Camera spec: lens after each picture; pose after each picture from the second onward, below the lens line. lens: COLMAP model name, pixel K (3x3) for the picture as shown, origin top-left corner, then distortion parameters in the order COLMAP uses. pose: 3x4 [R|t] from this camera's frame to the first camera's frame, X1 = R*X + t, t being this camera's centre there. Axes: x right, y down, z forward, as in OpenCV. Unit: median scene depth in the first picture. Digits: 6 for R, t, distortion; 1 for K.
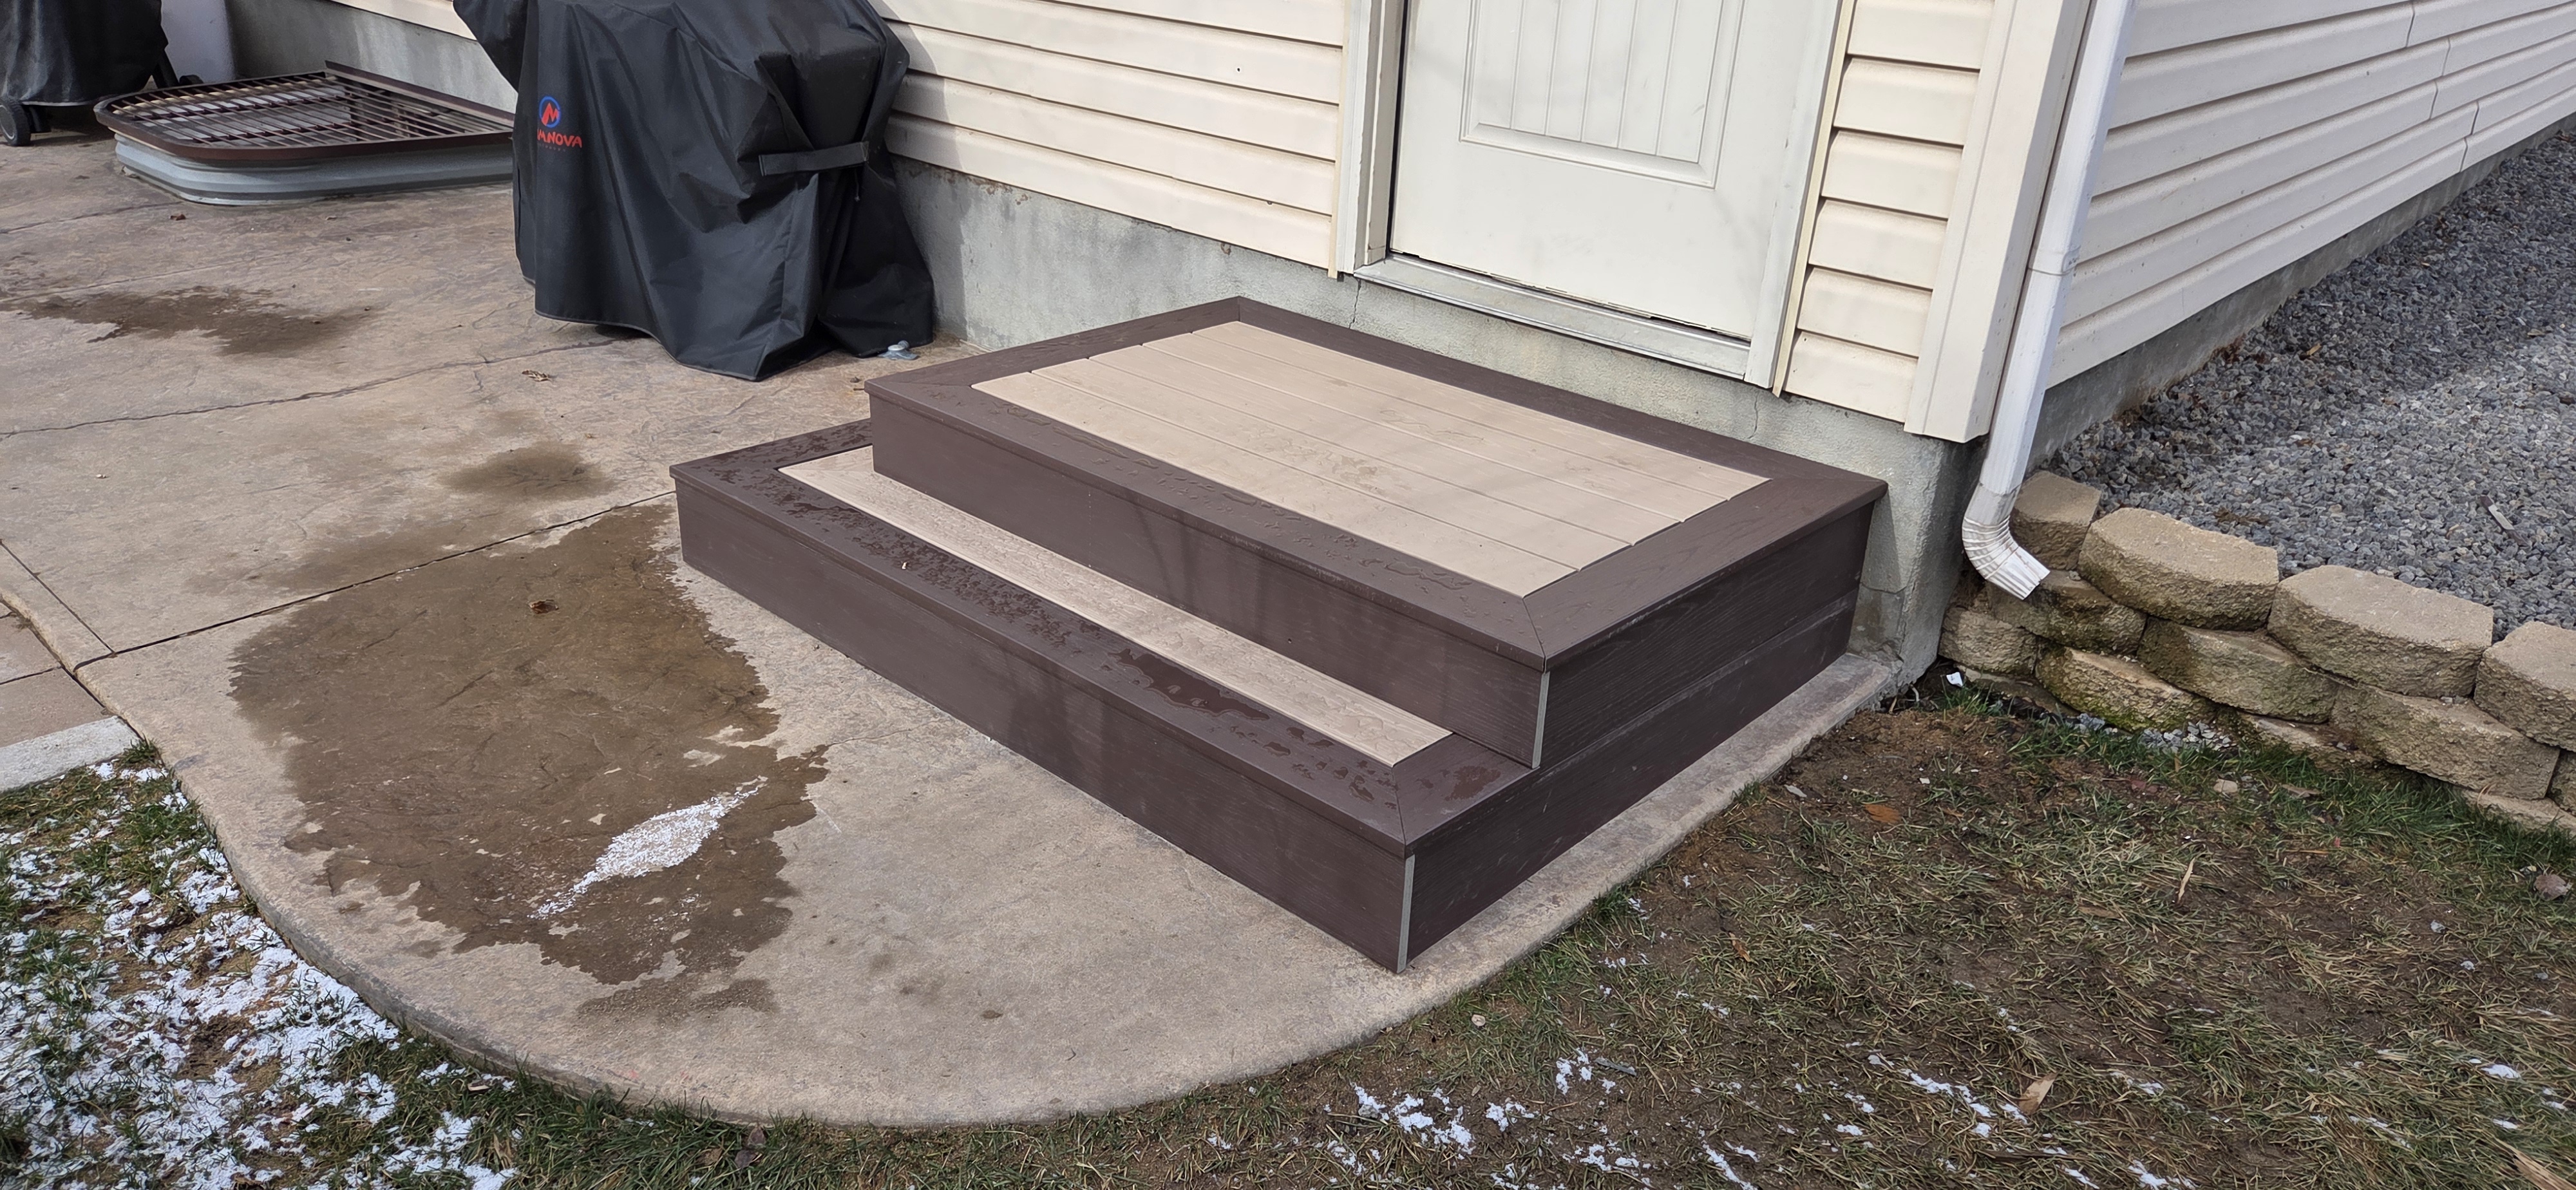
lens RADIAL K [[1716.5, 0, 1289.3], [0, 1716.5, 584.2], [0, 0, 1]] dist [0.069461, -0.047688]
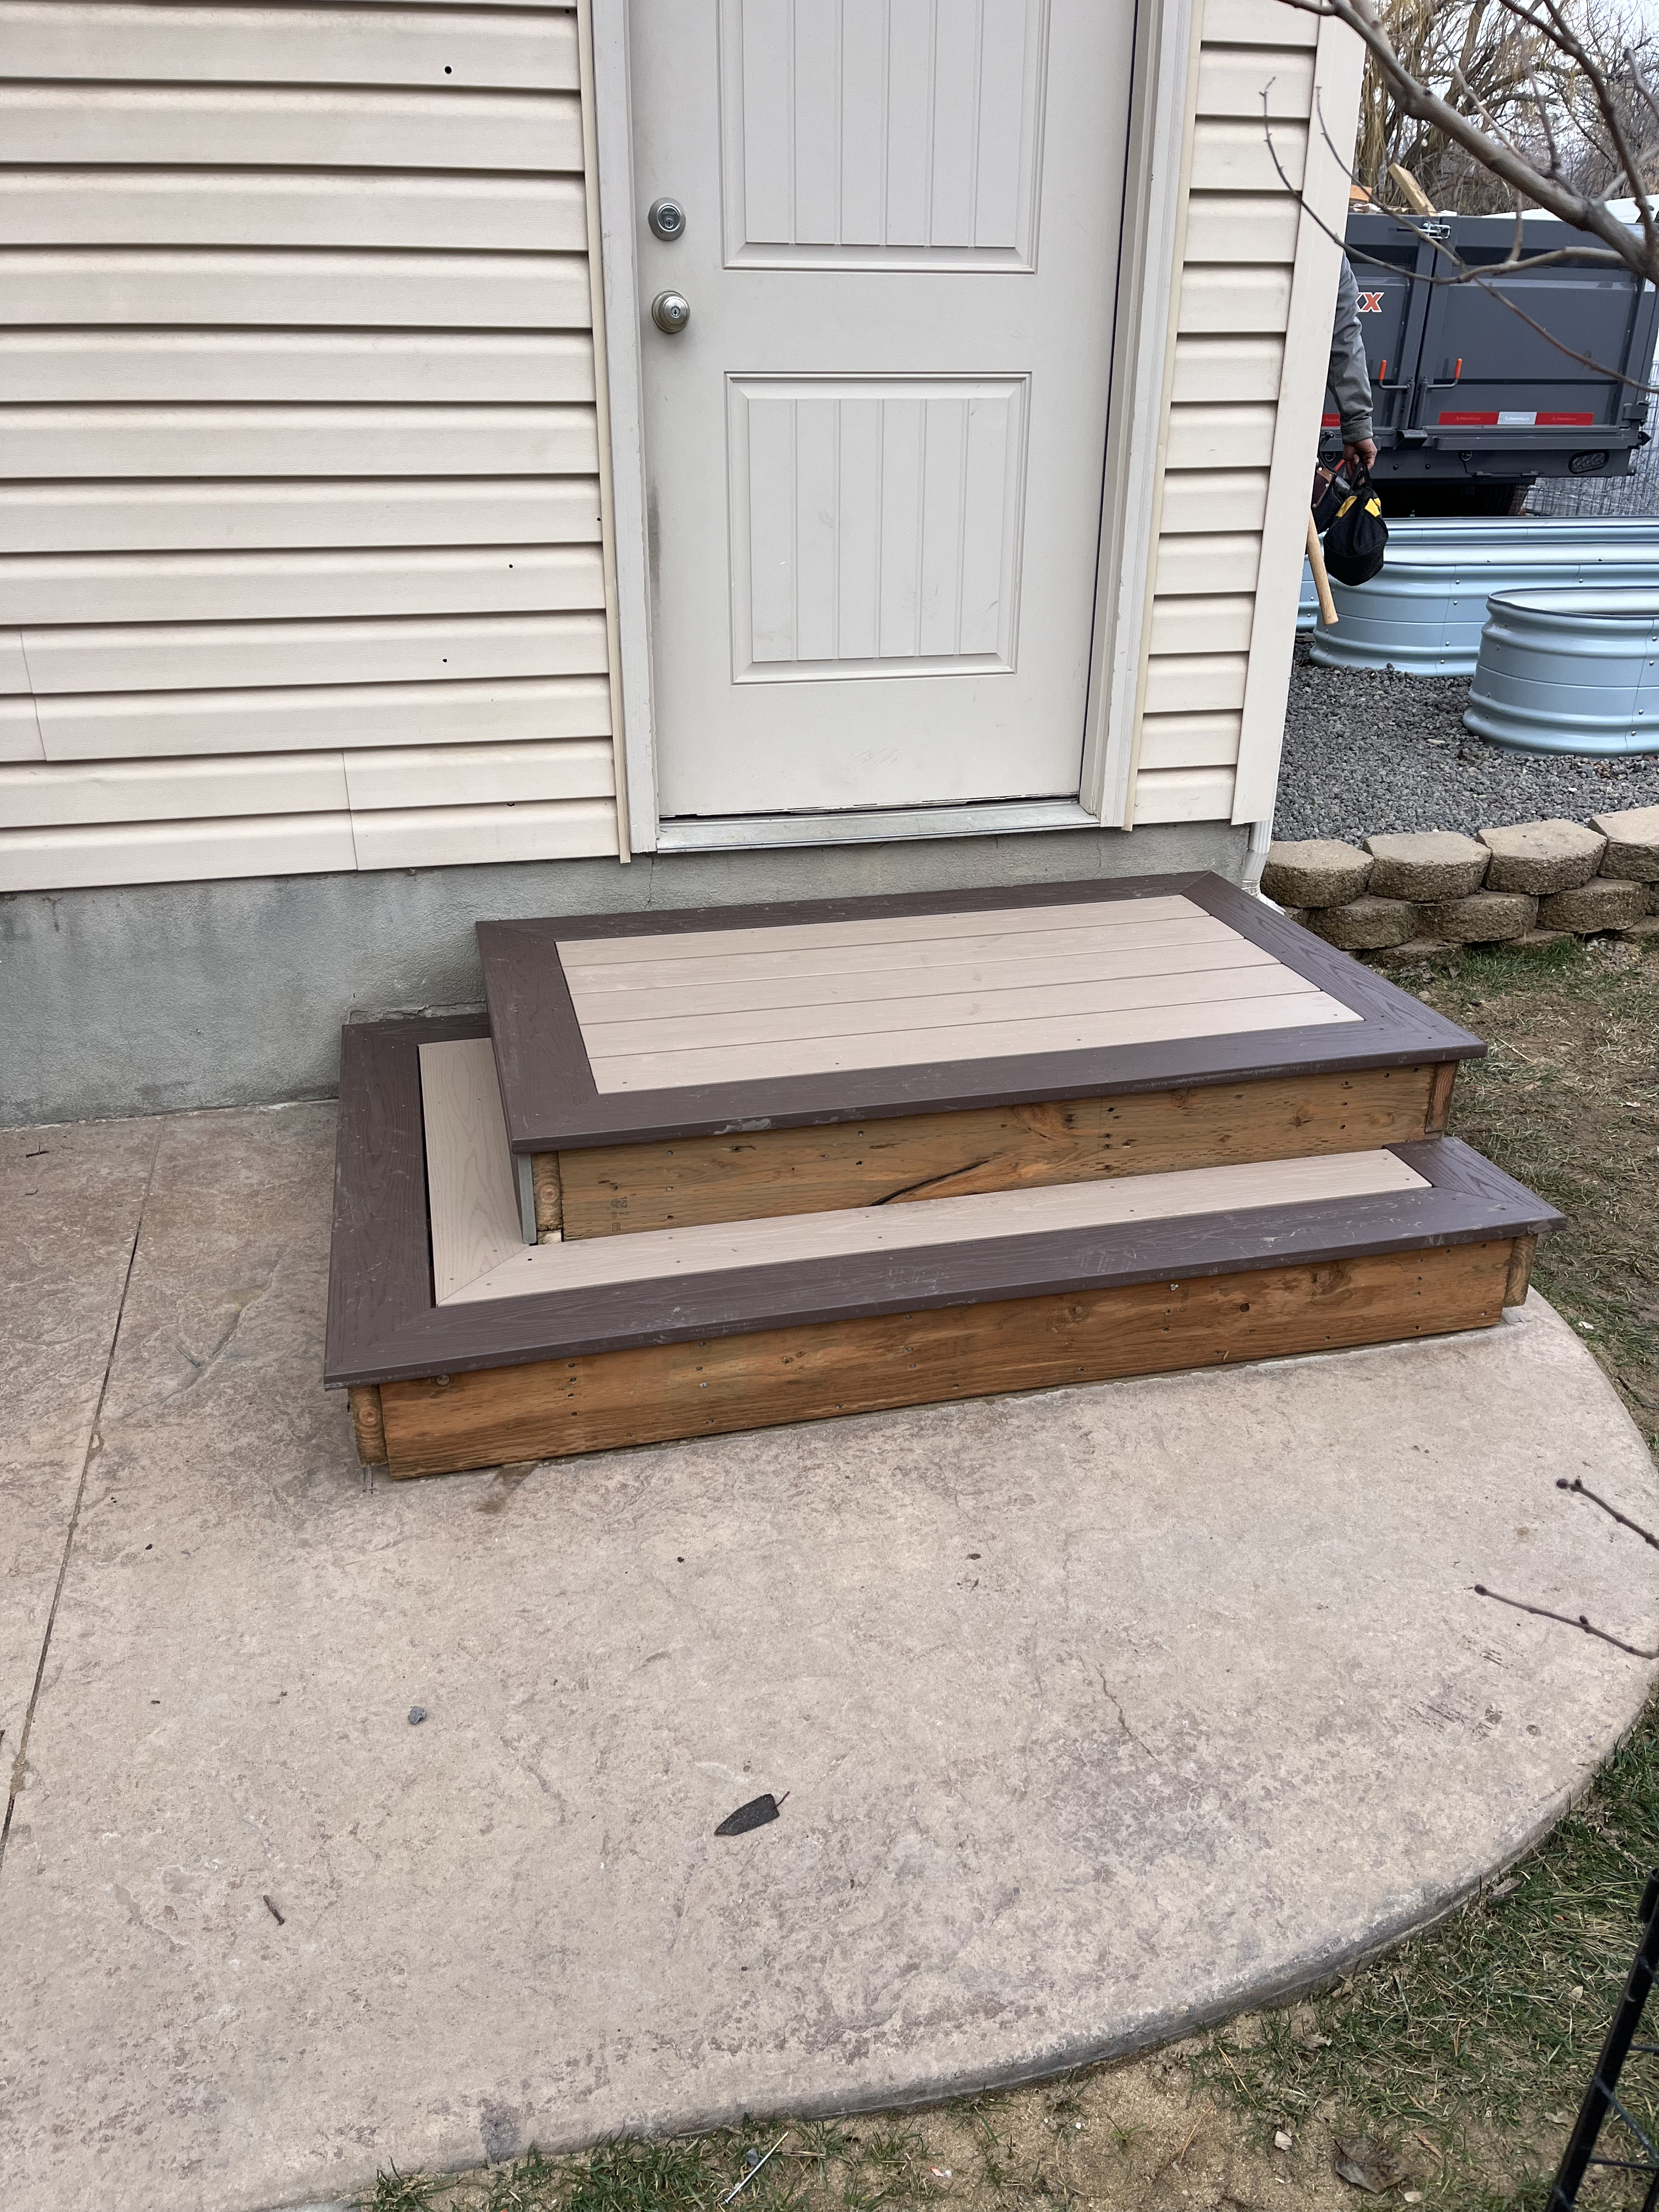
lens RADIAL K [[1686.6, 0, 829.5], [0, 1686.6, 1106.0], [0, 0, 1]] dist [0.008277, 0.004557]
pose [[0.559019, -0.392396, 0.730427, -0.752682], [0.353727, 0.909605, 0.217936, -0.262027], [-0.749917, 0.136541, 0.647287, 0.419348]]
